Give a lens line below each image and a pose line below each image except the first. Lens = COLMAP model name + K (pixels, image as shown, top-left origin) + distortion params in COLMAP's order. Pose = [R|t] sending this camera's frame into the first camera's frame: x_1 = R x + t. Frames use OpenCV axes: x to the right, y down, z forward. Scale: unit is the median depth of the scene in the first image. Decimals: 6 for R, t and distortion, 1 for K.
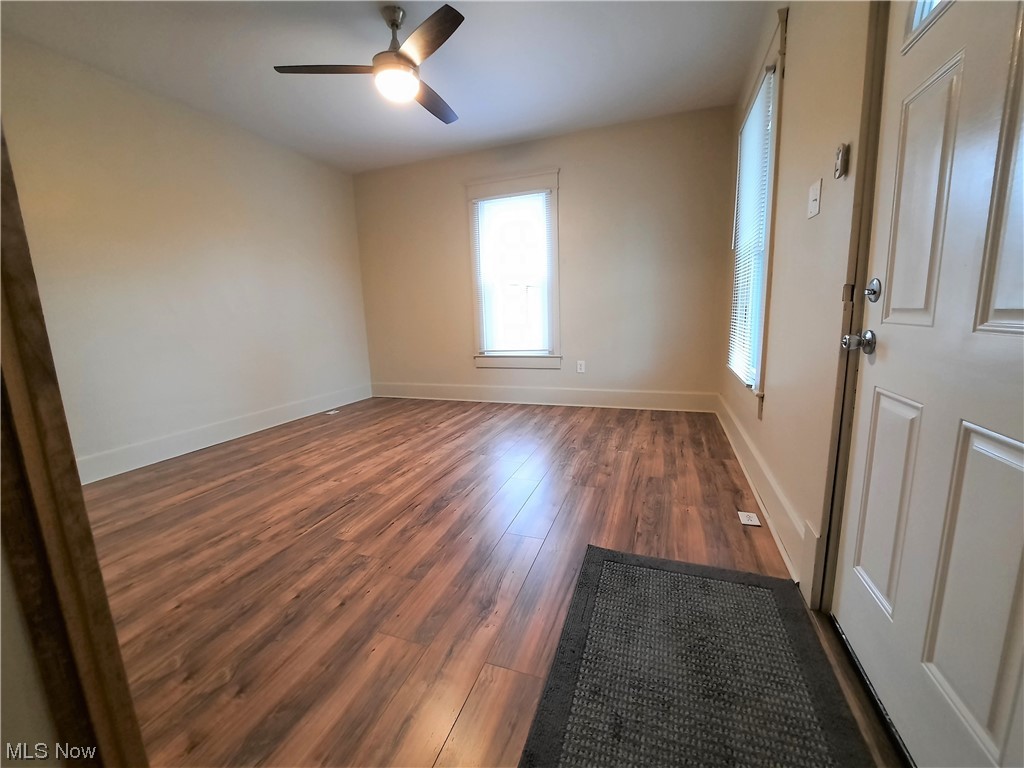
lens RADIAL K [[410.0, 0, 510.7], [0, 410.0, 377.1], [0, 0, 1]] dist [-0.015622, -0.000526]
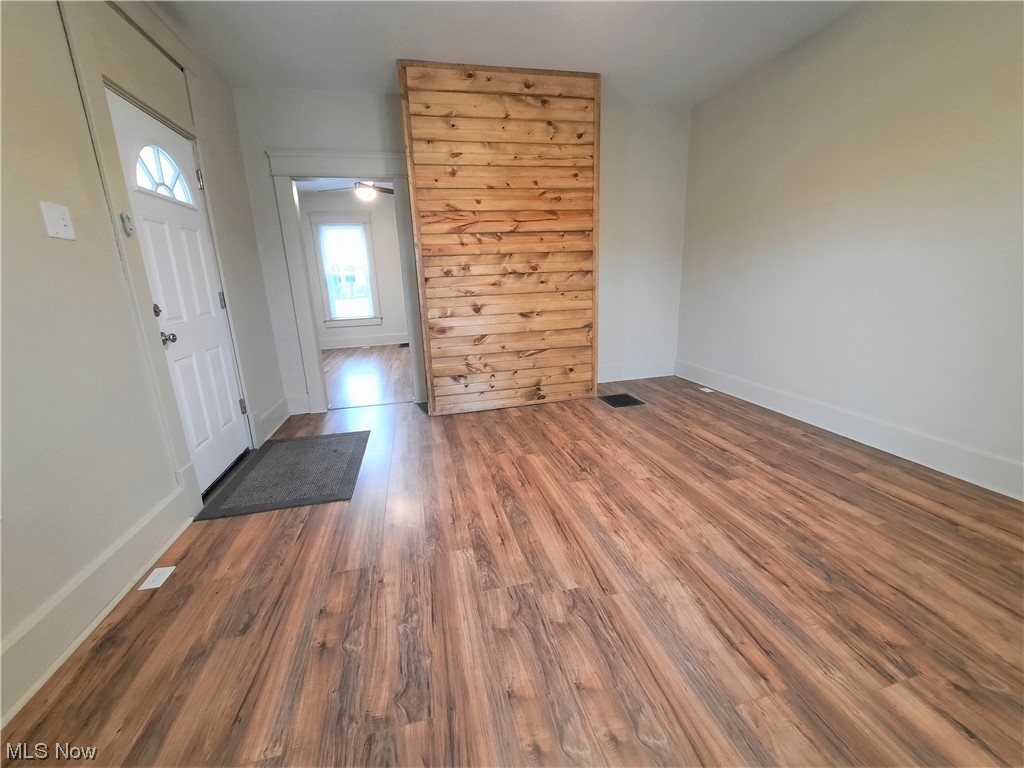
lens RADIAL K [[410.0, 0, 510.5], [0, 410.0, 381.7], [0, 0, 1]] dist [-0.015622, -0.000526]
pose [[-0.831410, 0.197802, -0.519261, 0.252224], [-0.023839, 0.920937, 0.388983, -0.291157], [0.555148, 0.335783, -0.760961, 1.475838]]
